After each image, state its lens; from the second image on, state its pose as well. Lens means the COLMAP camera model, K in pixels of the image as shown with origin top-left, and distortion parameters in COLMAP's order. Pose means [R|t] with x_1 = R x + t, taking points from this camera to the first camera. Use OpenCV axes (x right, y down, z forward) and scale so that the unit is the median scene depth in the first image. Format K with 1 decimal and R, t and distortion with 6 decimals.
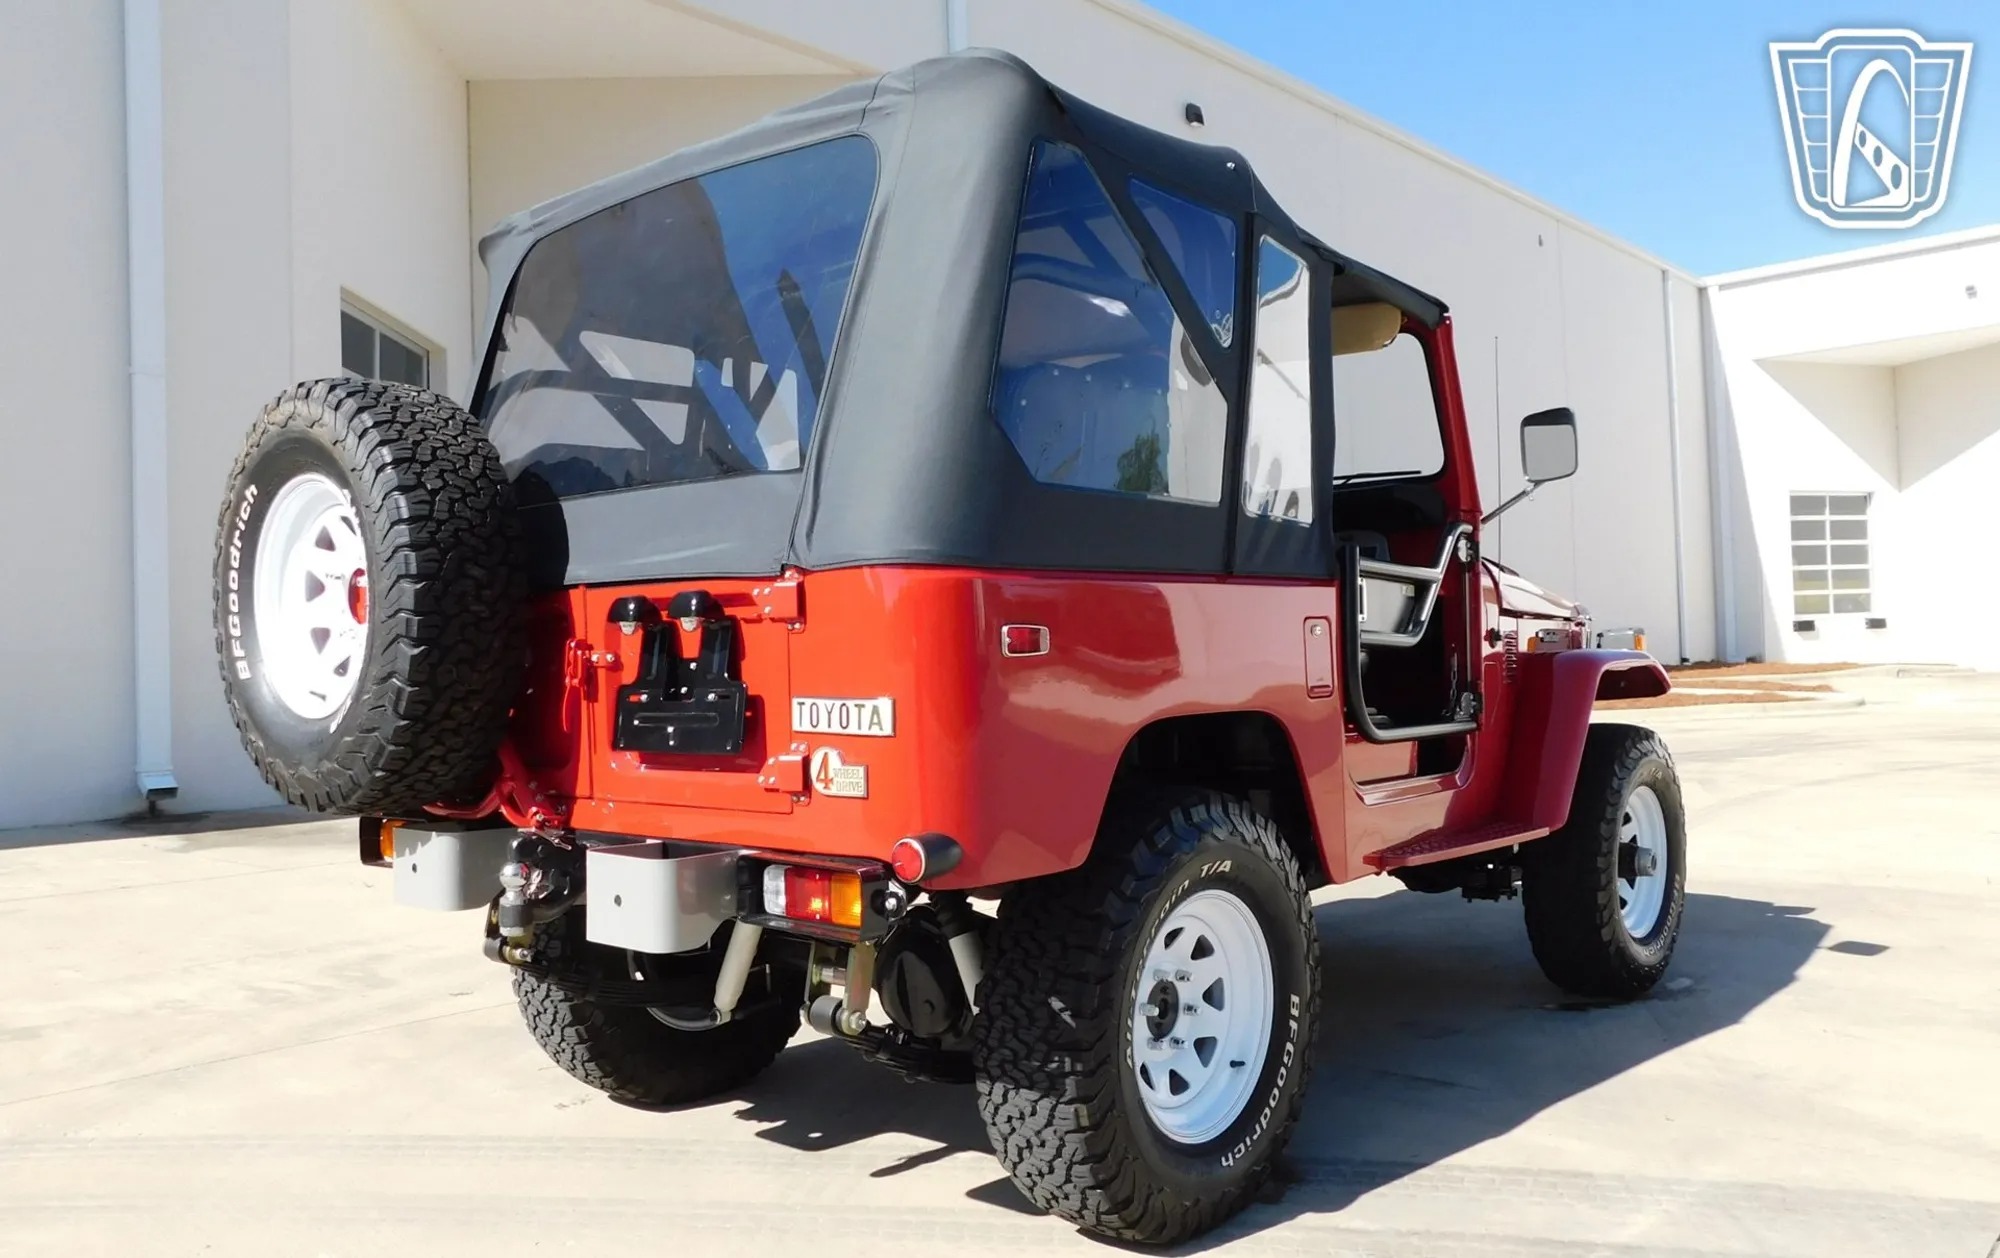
lens RADIAL K [[1536.7, 0, 1011.6], [0, 1536.7, 634.0], [0, 0, 1]] dist [-0.071611, 0.054485]
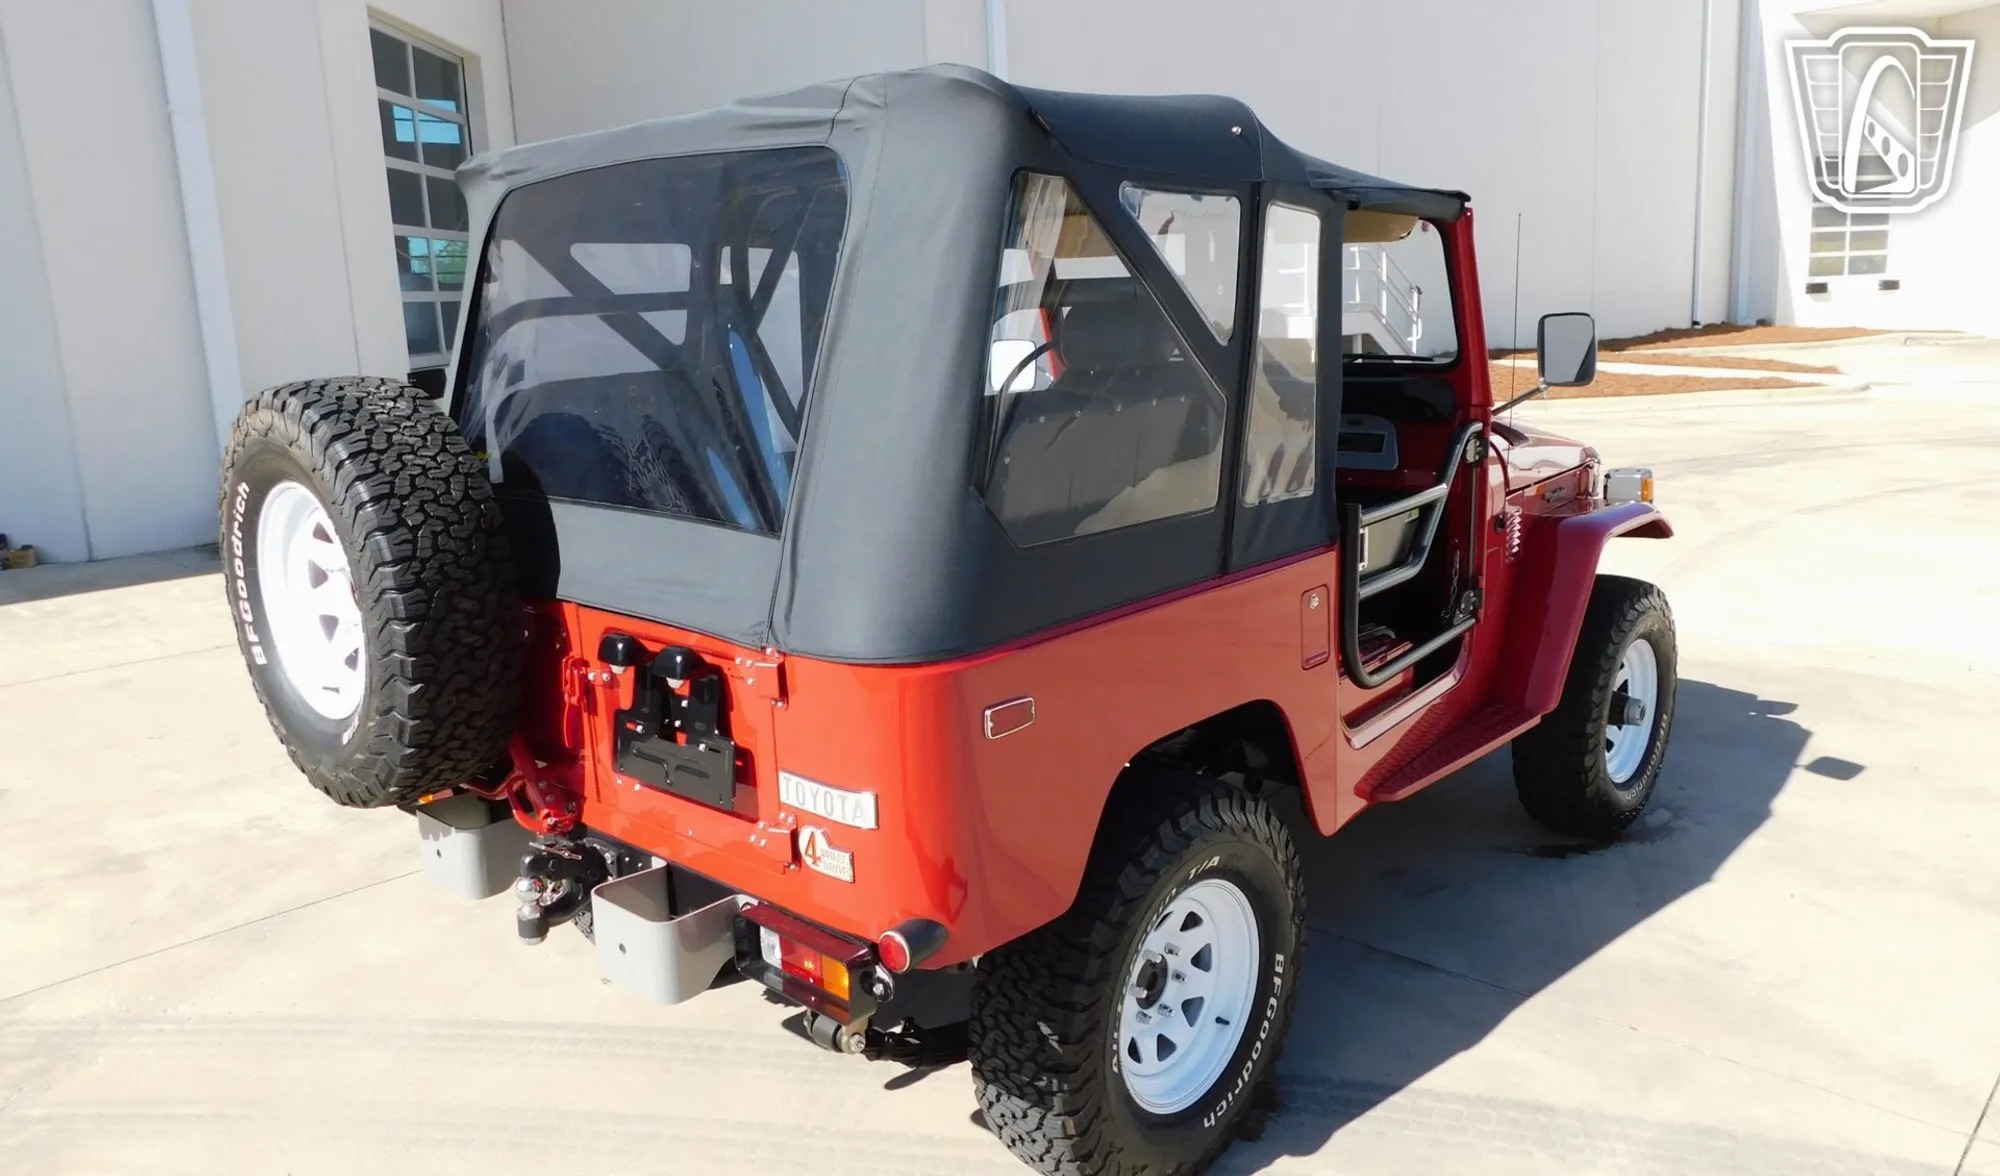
lens RADIAL K [[1427.7, 0, 1000.0], [0, 1427.7, 588.0], [0, 0, 1]] dist [-0.064650, 0.044389]
pose [[0.999357, -0.004239, -0.035596, 0.030232], [0.011905, 0.975876, 0.218001, -0.233325], [0.033813, -0.218285, 0.975299, 0.100760]]
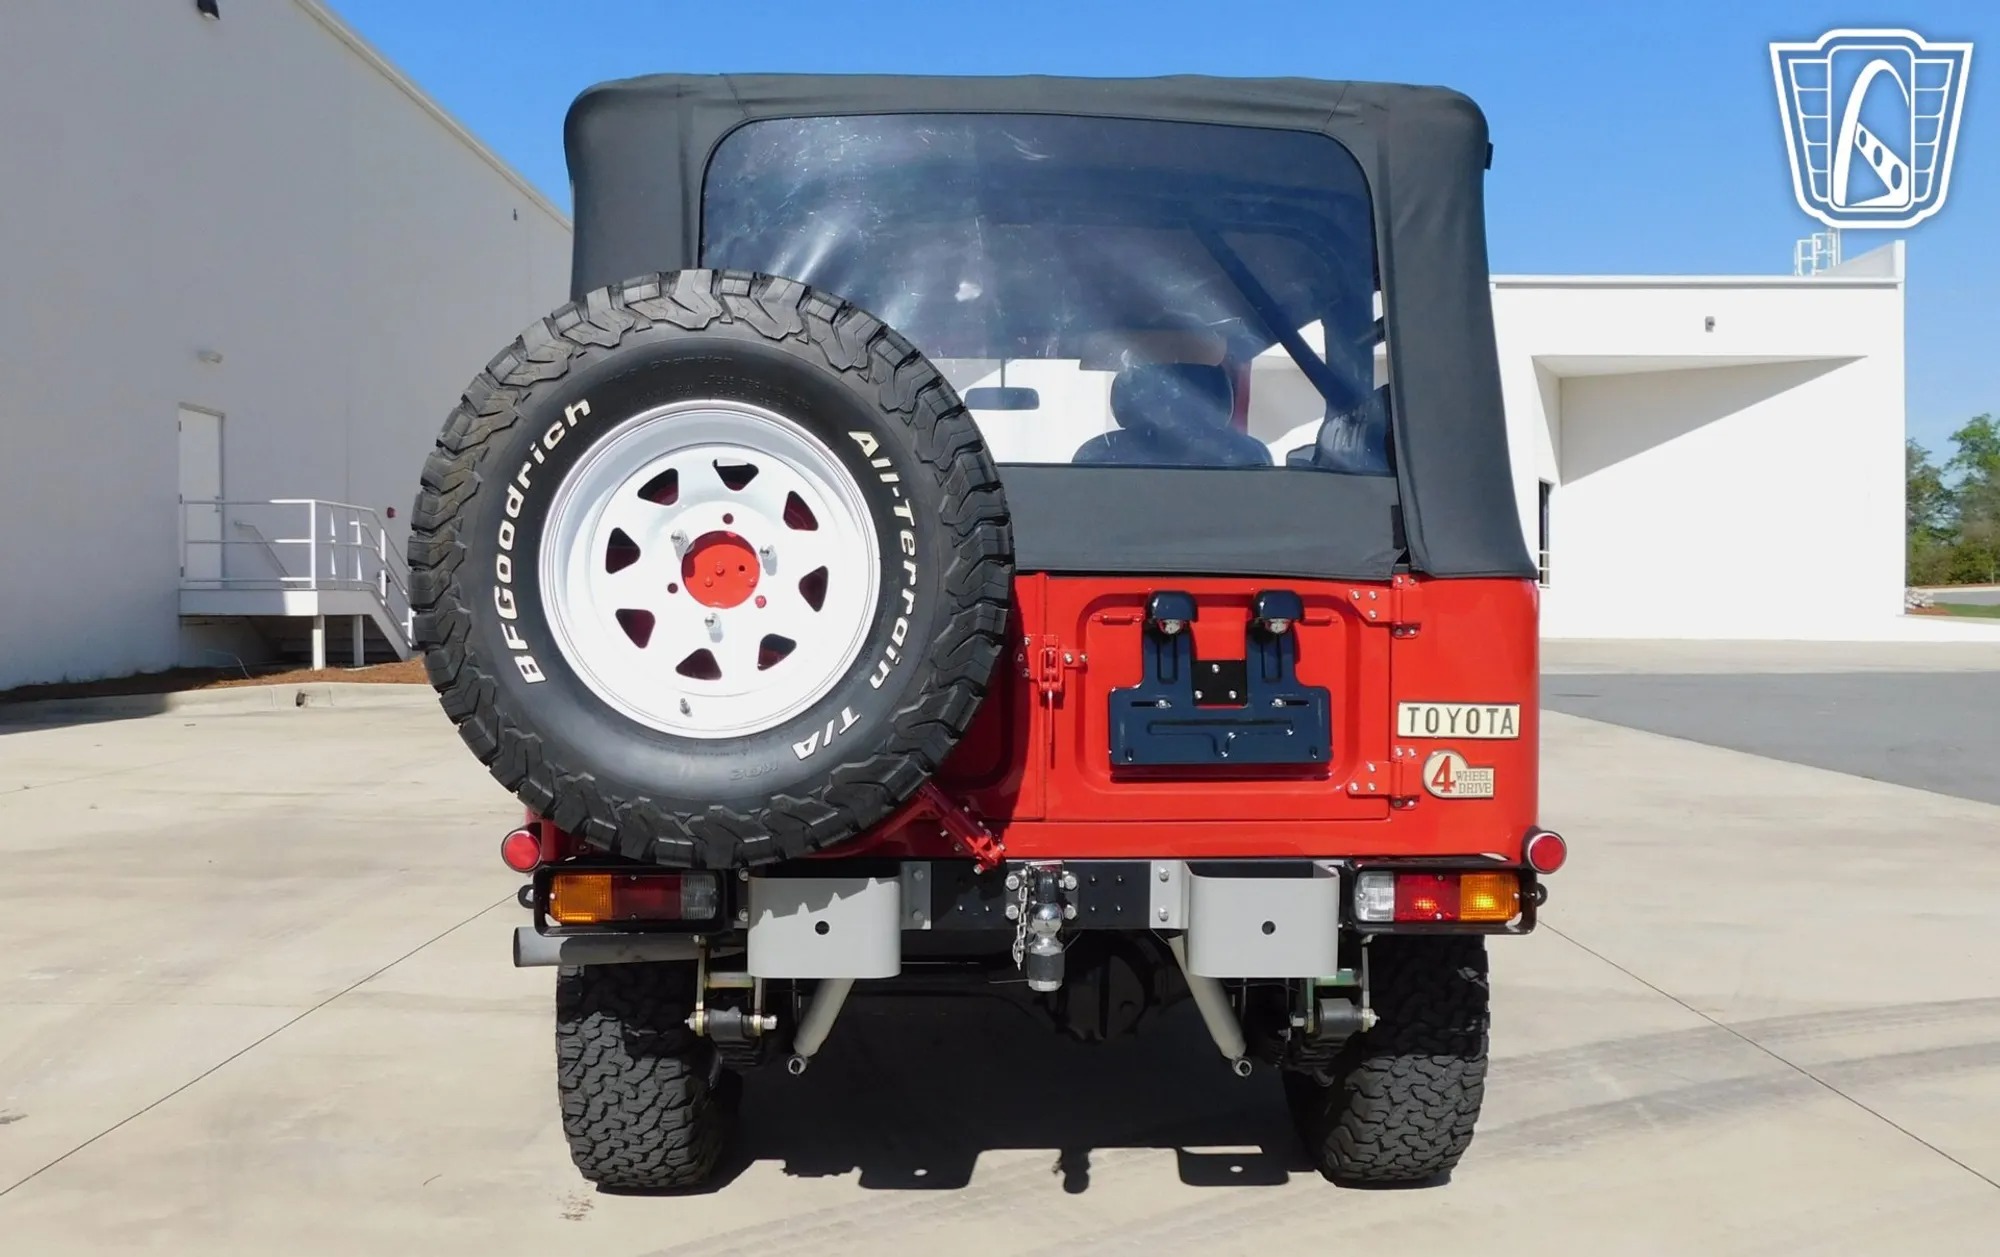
lens RADIAL K [[1536.7, 0, 1011.6], [0, 1536.7, 633.5], [0, 0, 1]] dist [-0.071611, 0.054485]
pose [[0.734781, 0.013172, 0.678177, -0.850310], [-0.029370, 0.999492, 0.012409, -0.007543], [-0.677669, -0.029036, 0.734794, 0.368843]]
